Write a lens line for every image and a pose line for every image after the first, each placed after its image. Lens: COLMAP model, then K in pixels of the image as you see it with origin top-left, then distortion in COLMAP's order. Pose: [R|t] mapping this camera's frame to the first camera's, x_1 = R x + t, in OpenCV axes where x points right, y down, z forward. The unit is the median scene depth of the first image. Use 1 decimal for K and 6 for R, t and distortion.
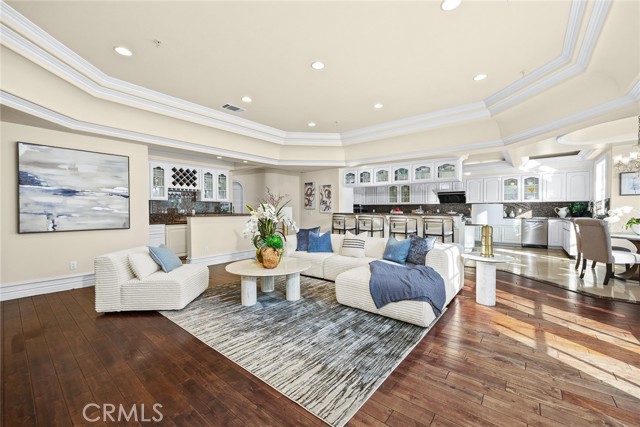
lens RADIAL K [[245.7, 0, 322.2], [0, 245.7, 211.6], [0, 0, 1]] dist [-0.002829, -0.000090]
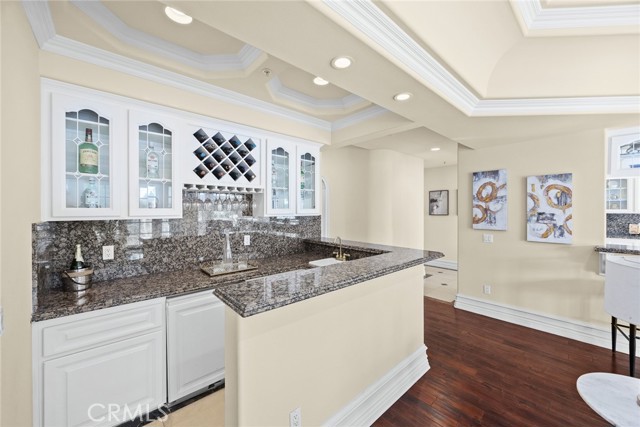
lens RADIAL K [[245.7, 0, 323.1], [0, 245.7, 212.6], [0, 0, 1]] dist [-0.002829, -0.000090]
pose [[0.985866, 0.004031, -0.167487, -0.287328], [-0.003531, 0.999988, 0.003282, -0.044611], [0.167498, -0.002645, 0.985869, 0.536767]]
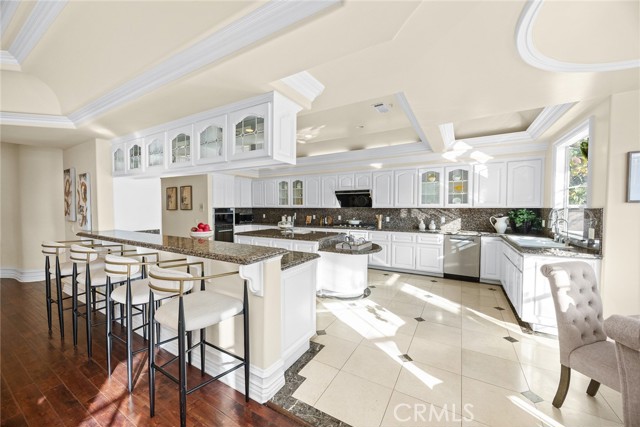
lens RADIAL K [[245.7, 0, 314.8], [0, 245.7, 213.9], [0, 0, 1]] dist [-0.002829, -0.000090]
pose [[0.987120, -0.003130, 0.159953, 0.396090], [0.000224, 0.999835, 0.018180, -0.036165], [-0.159984, -0.017910, 0.986957, 0.443595]]
